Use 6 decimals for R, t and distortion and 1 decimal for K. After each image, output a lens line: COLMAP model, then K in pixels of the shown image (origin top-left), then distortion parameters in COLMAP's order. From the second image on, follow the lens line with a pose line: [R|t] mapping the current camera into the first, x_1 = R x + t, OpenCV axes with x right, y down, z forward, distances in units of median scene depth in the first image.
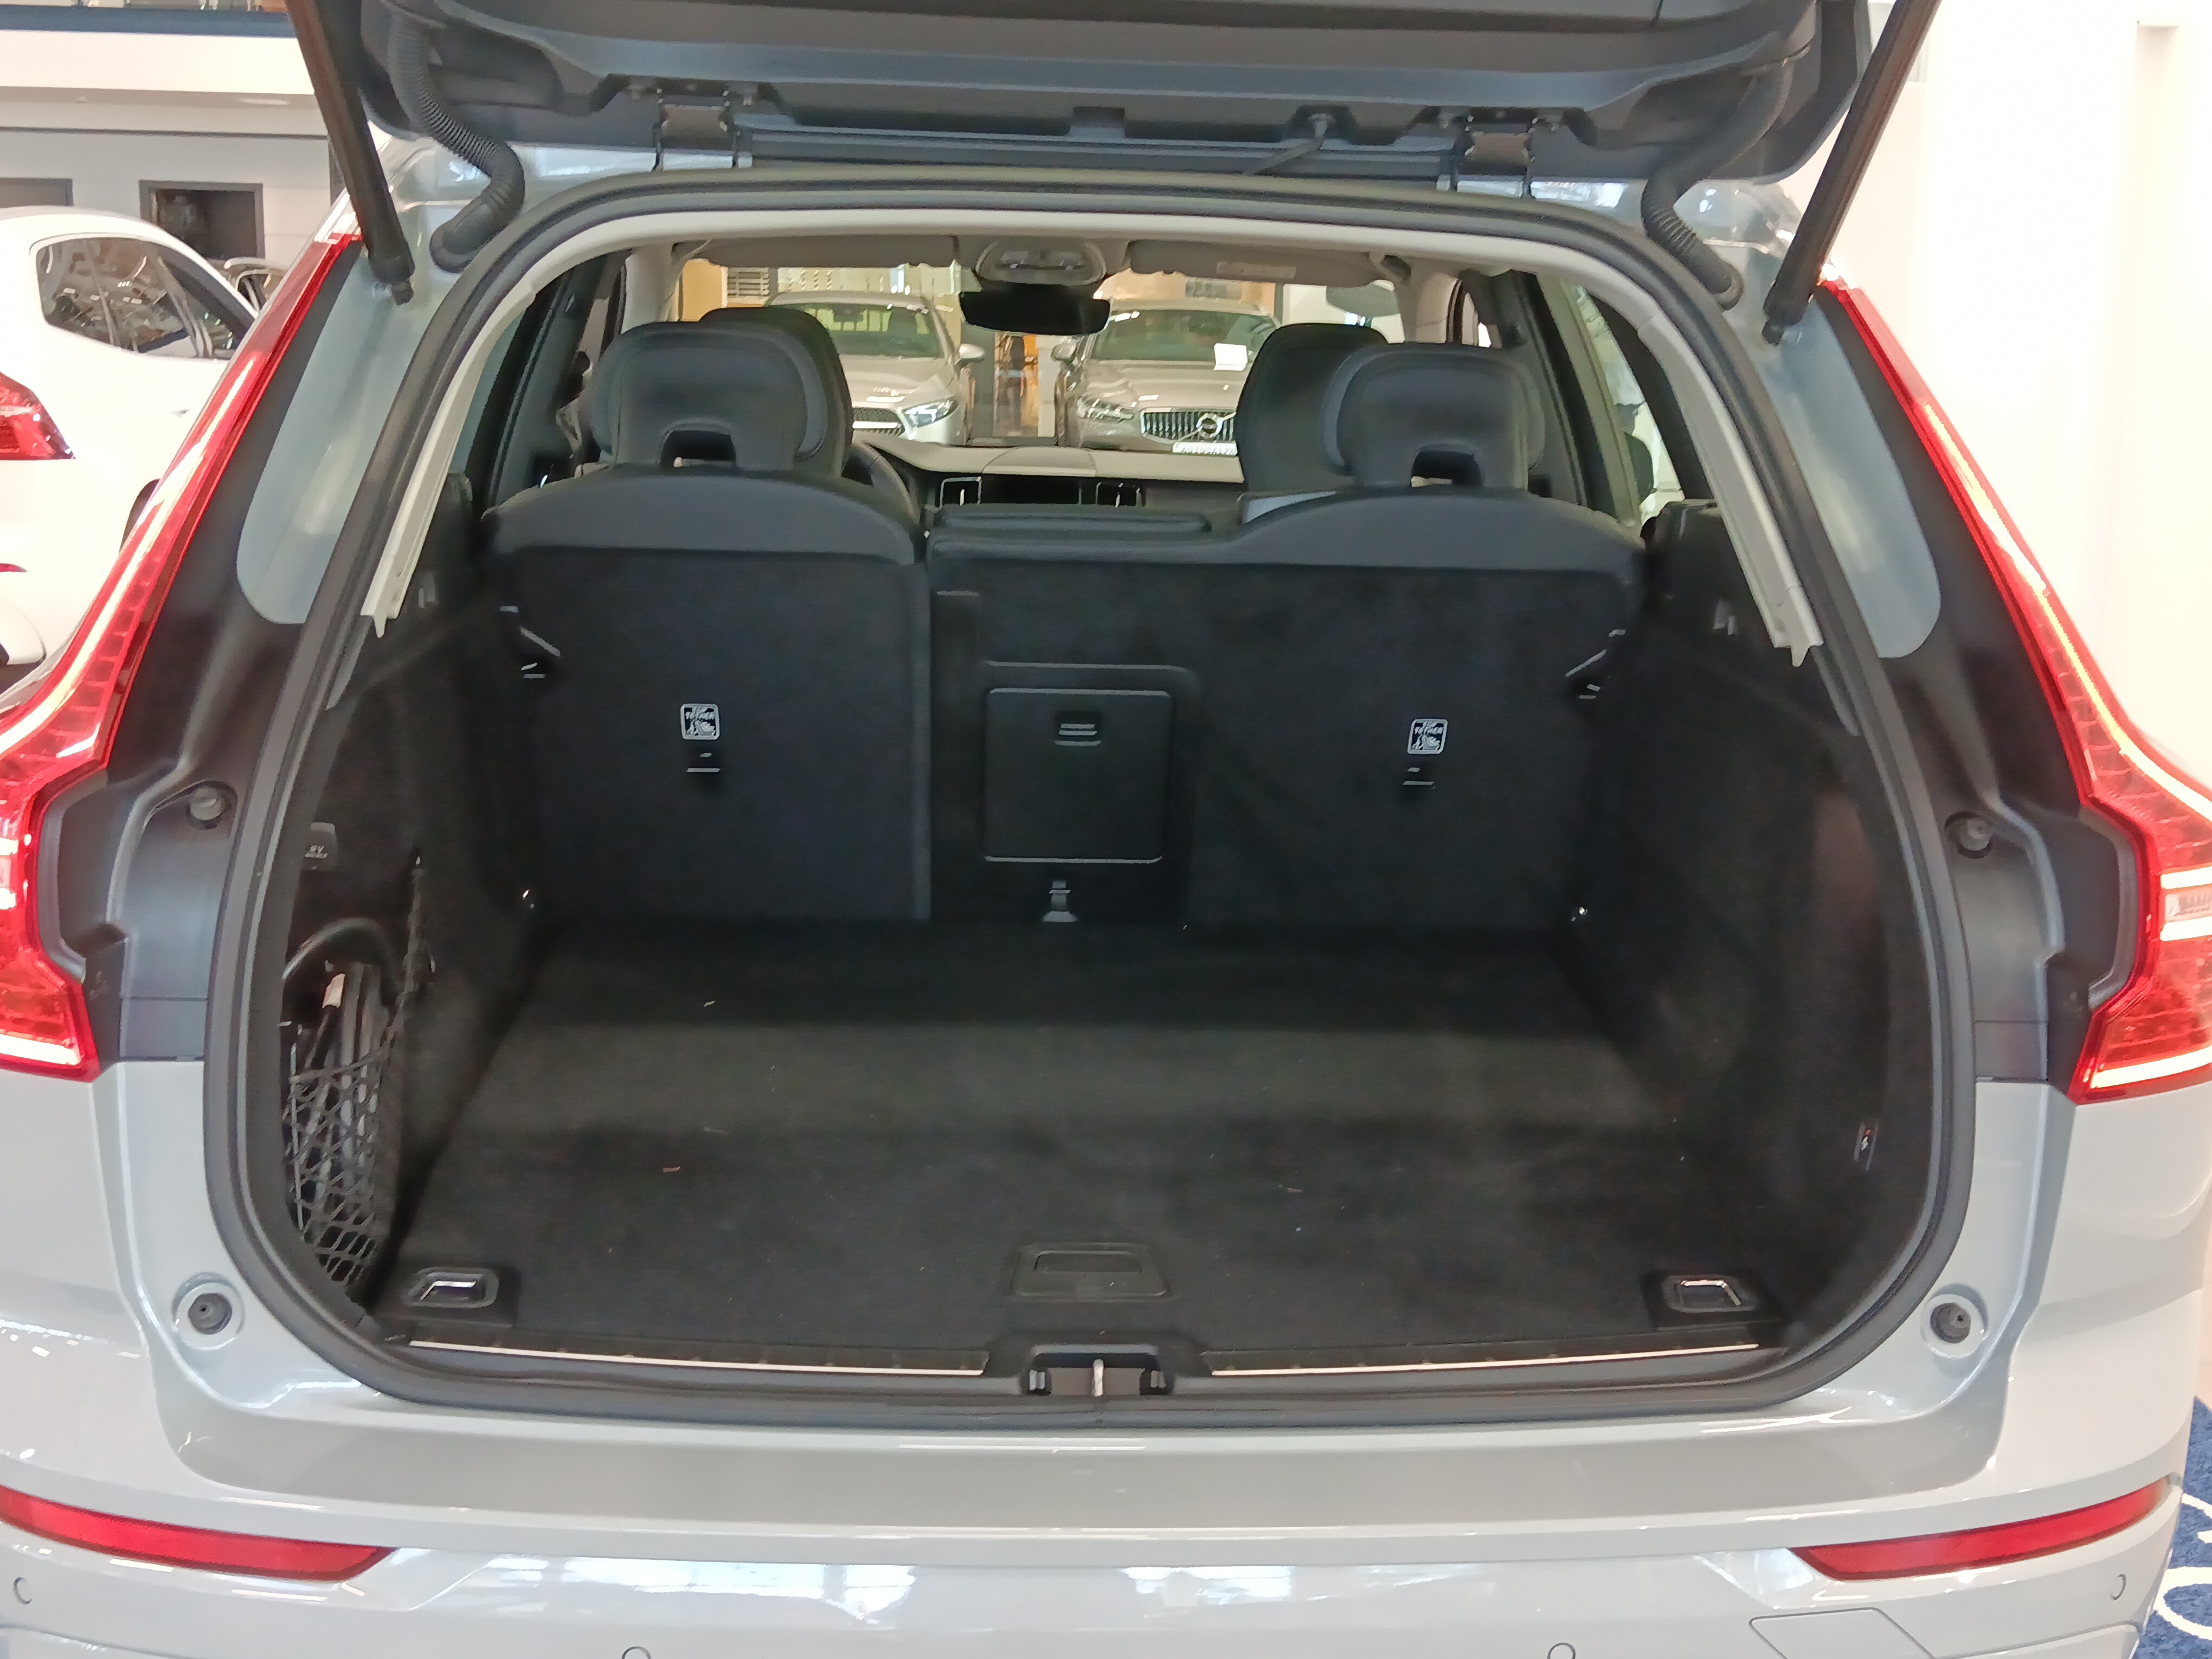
lens RADIAL K [[2498.7, 0, 1126.2], [0, 2498.7, 823.7], [0, 0, 1]] dist [0.191646, -0.528873]
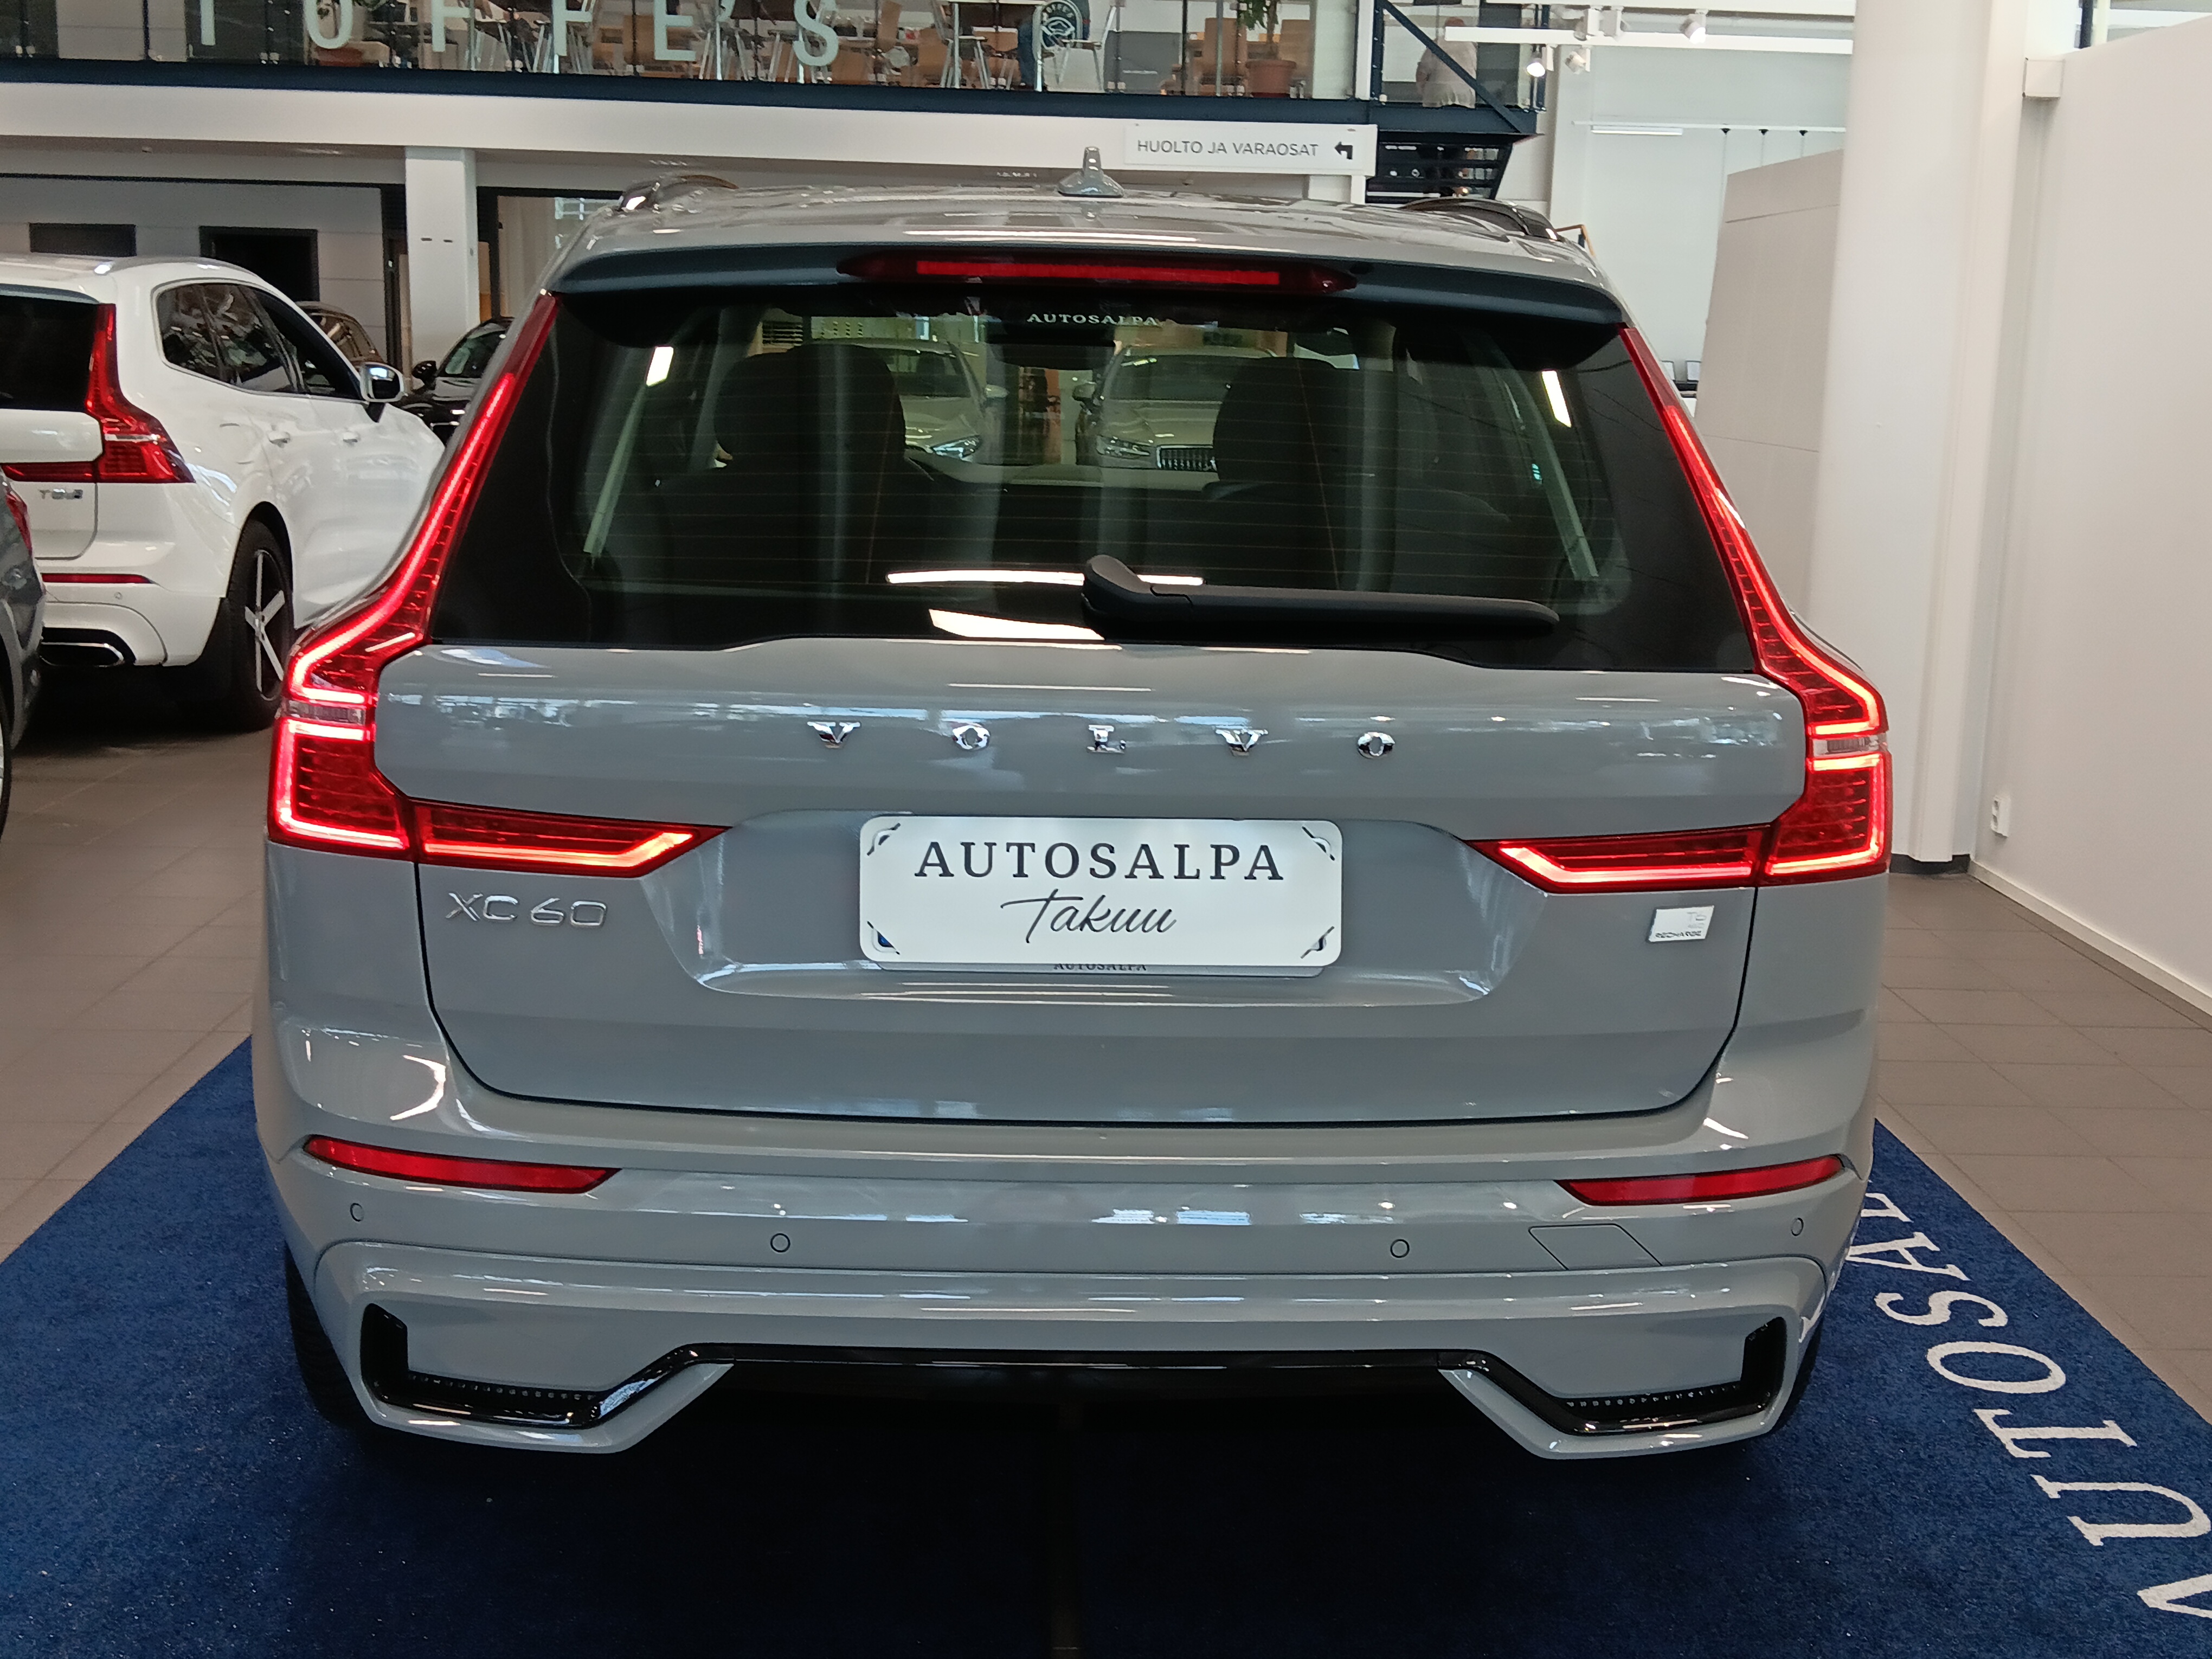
lens RADIAL K [[2498.7, 0, 1126.2], [0, 2498.7, 823.7], [0, 0, 1]] dist [0.191646, -0.528873]
pose [[0.999958, 0.003914, -0.008333, 0.002492], [-0.004053, 0.999853, -0.016637, 0.011882], [0.008266, 0.016670, 0.999827, -0.054407]]
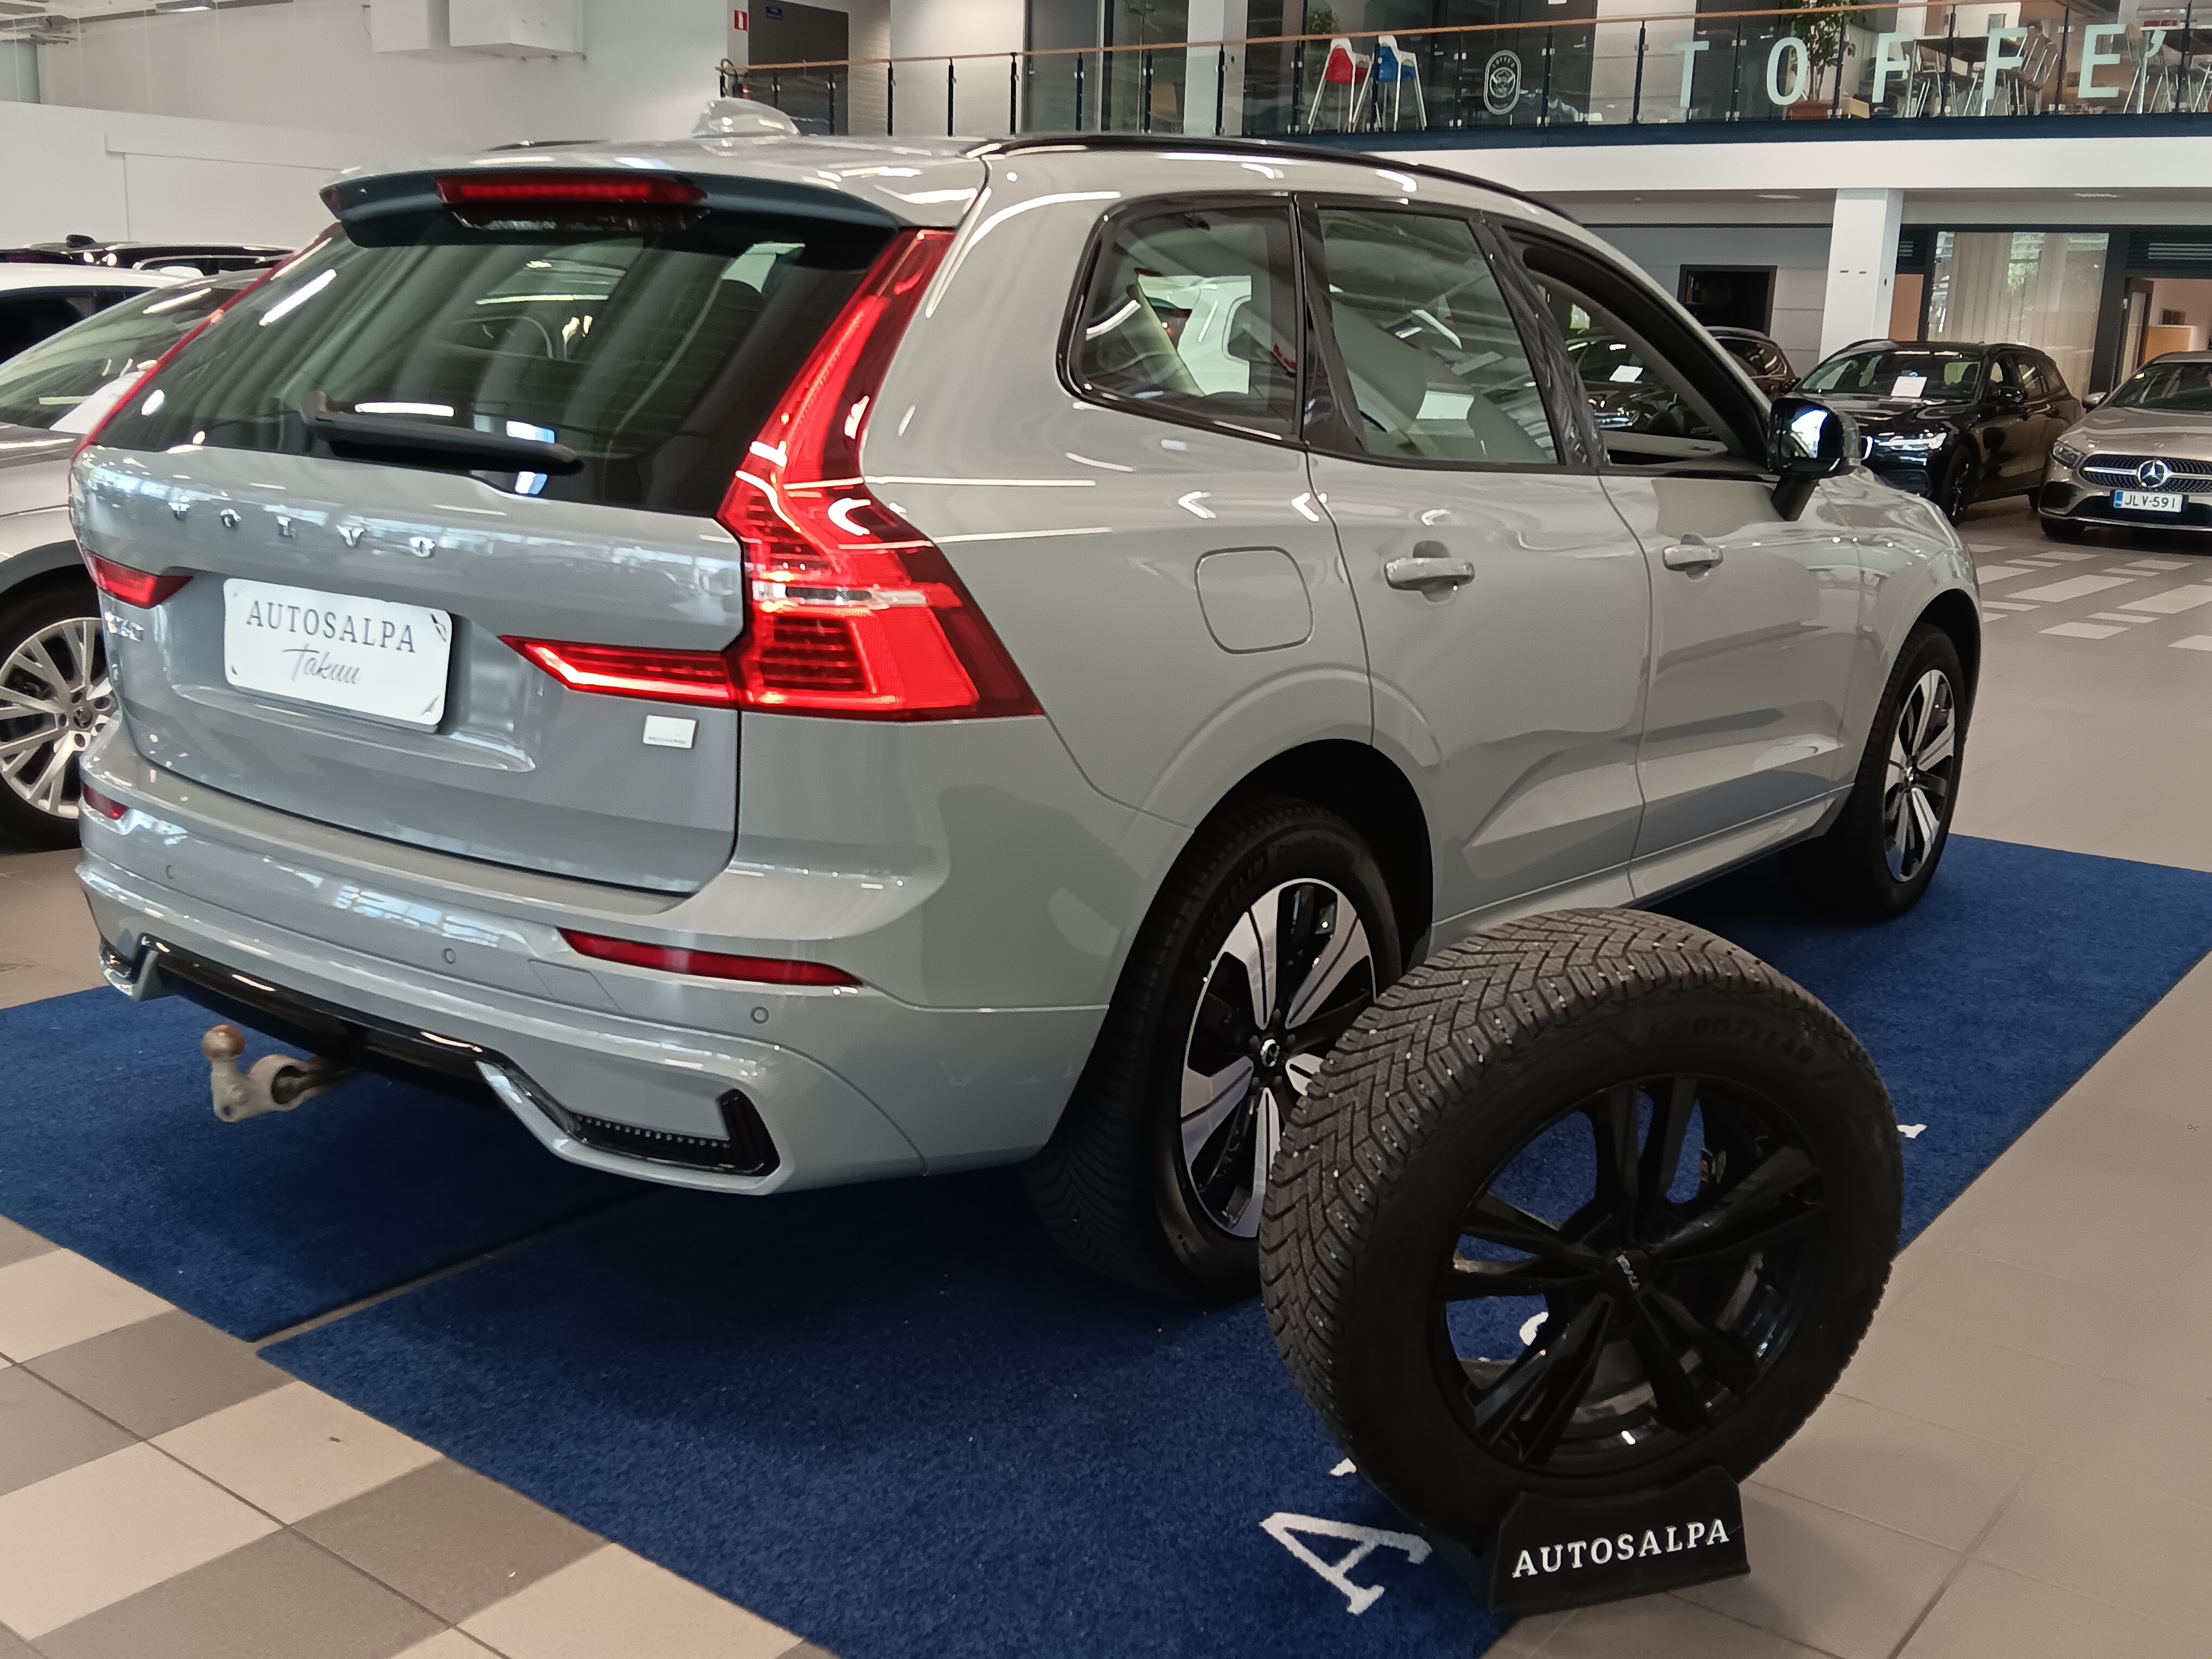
lens RADIAL K [[2193.0, 0, 1106.0], [0, 2193.0, 829.5], [0, 0, 1]] dist [0.120450, -0.314288]
pose [[0.768051, 0.146535, -0.623398, 0.176045], [-0.148433, 0.987693, 0.049291, 0.009585], [0.622949, 0.054676, 0.780349, 0.003255]]
